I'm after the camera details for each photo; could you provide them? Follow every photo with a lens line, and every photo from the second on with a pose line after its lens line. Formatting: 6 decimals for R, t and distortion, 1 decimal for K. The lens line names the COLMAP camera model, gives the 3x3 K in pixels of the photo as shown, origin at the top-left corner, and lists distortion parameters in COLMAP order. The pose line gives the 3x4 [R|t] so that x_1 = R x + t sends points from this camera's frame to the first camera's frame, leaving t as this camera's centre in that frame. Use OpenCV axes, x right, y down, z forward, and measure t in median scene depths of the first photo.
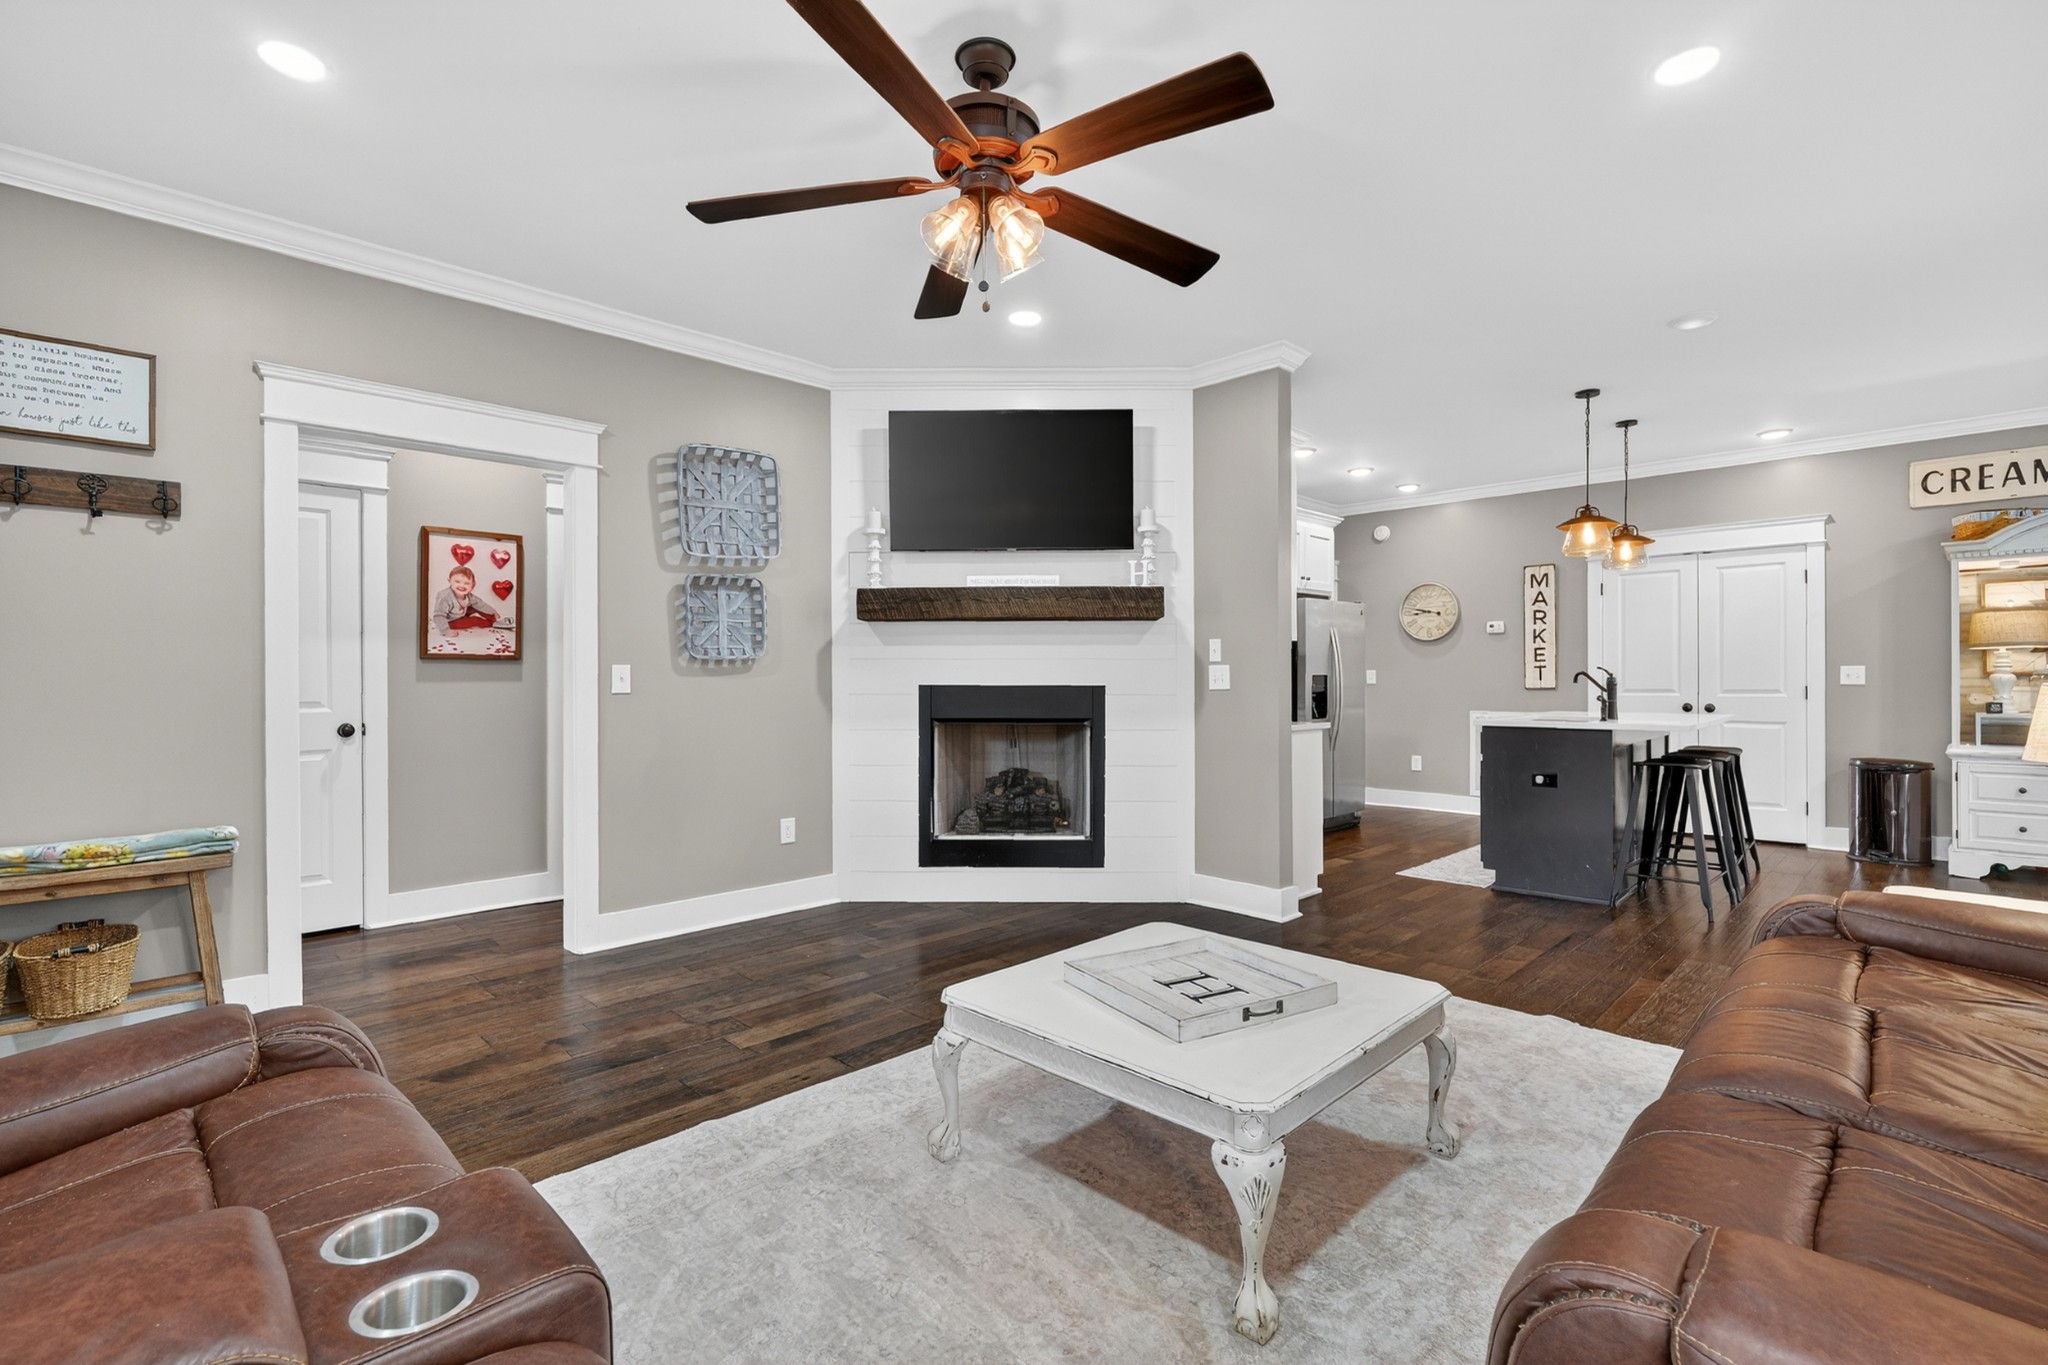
lens RADIAL K [[918.3, 0, 1024.0], [0, 918.3, 682.5], [0, 0, 1]] dist [-0.002773, -0.000425]
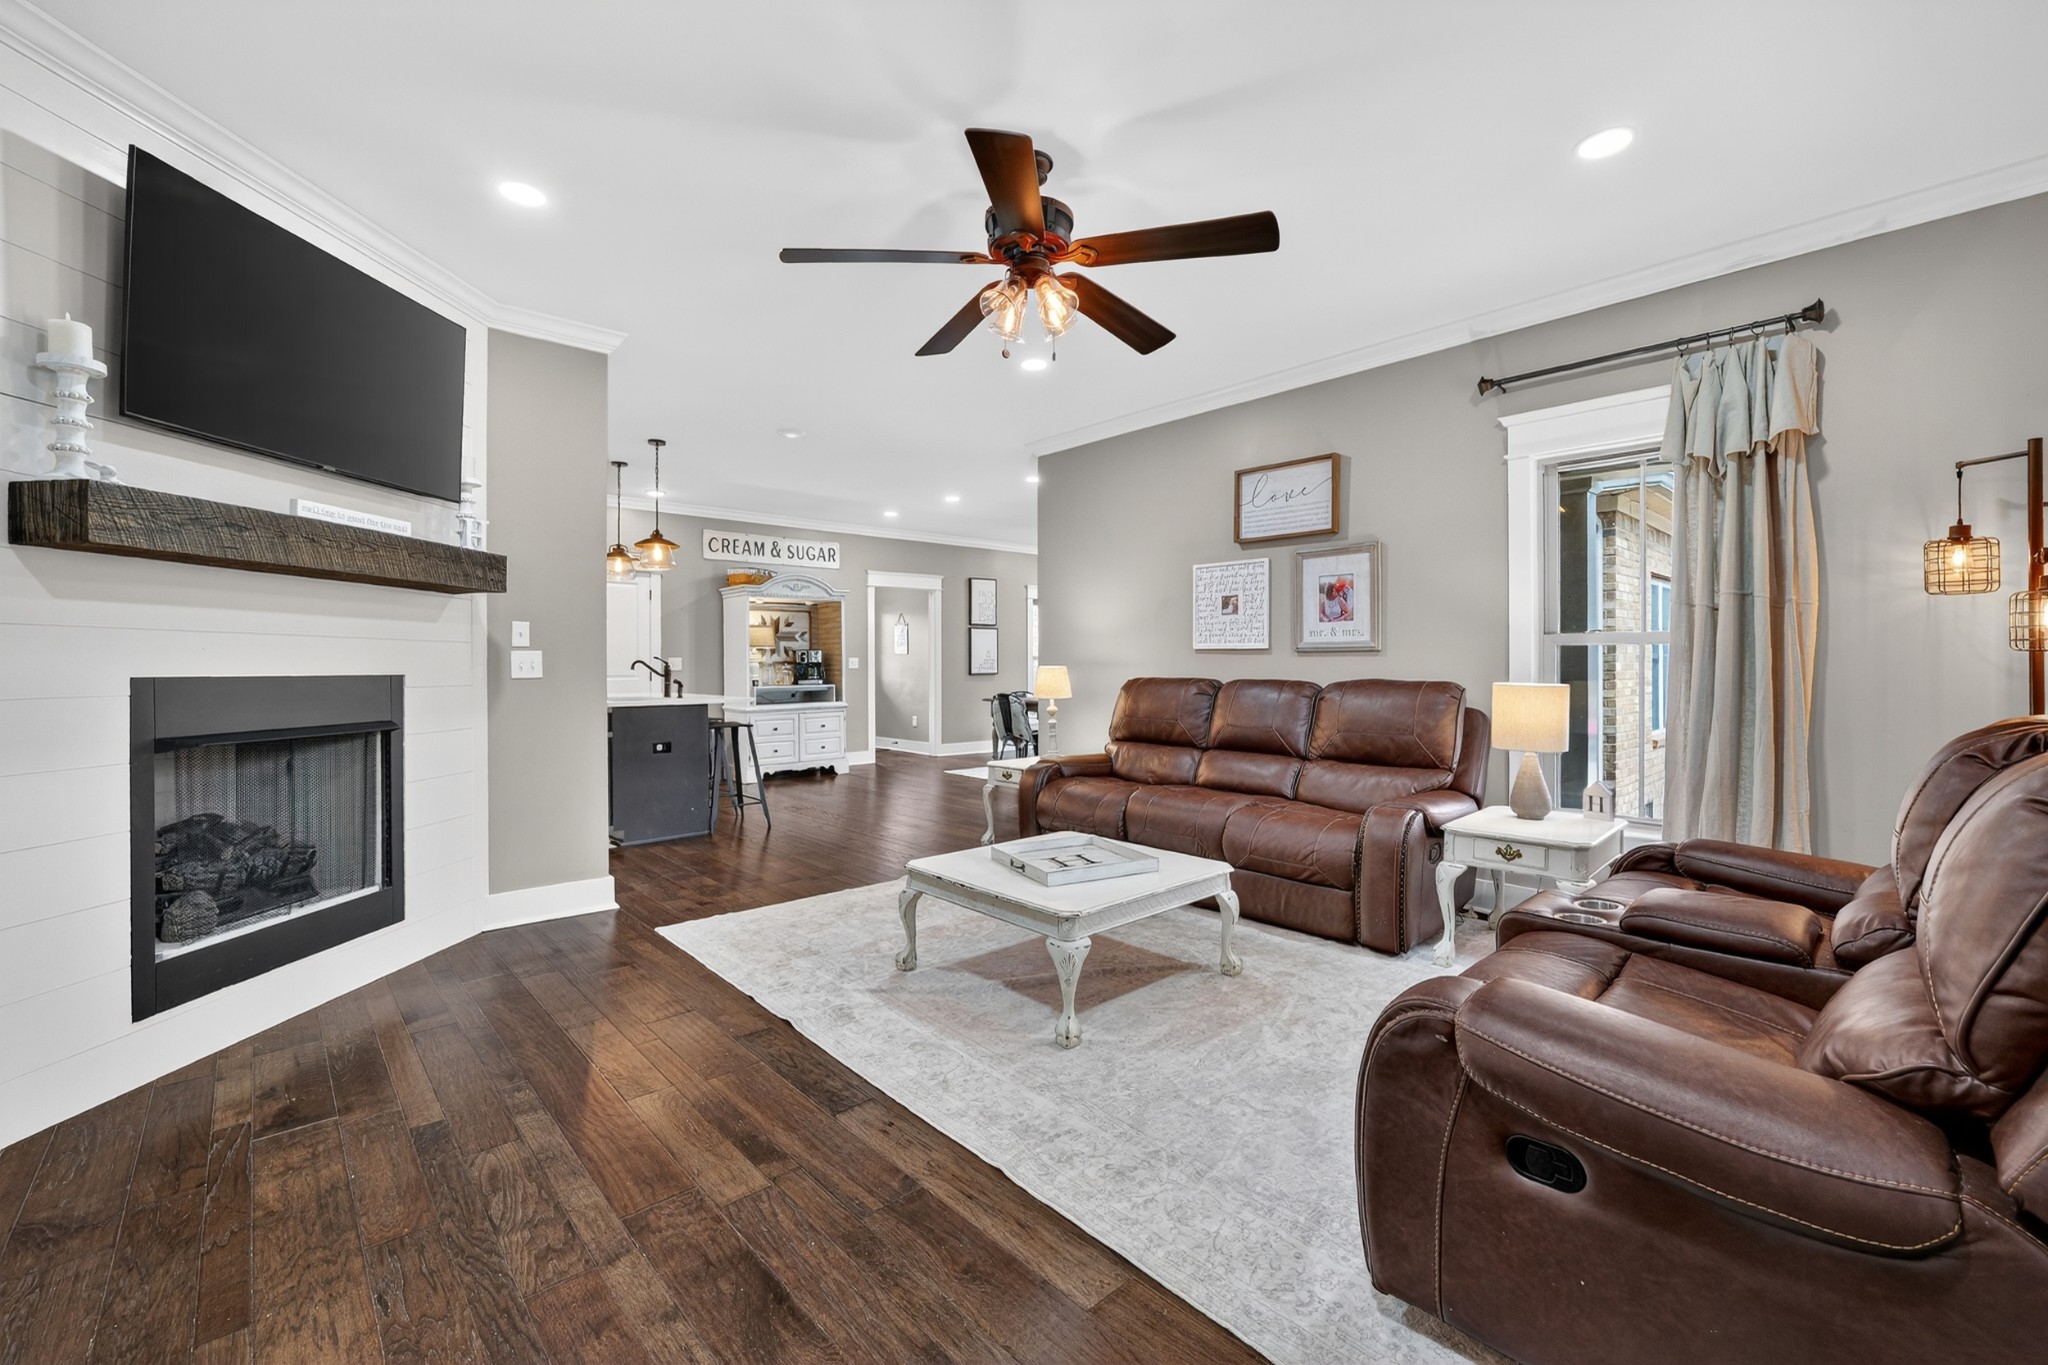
lens RADIAL K [[857.5, 0, 1021.1], [0, 857.5, 666.0], [0, 0, 1]] dist [-0.000181, -0.000062]
pose [[0.042923, 0.000653, 0.999078, -0.589609], [0.005816, 0.999983, -0.000904, -0.000375], [-0.999061, 0.005850, 0.042919, 0.474468]]
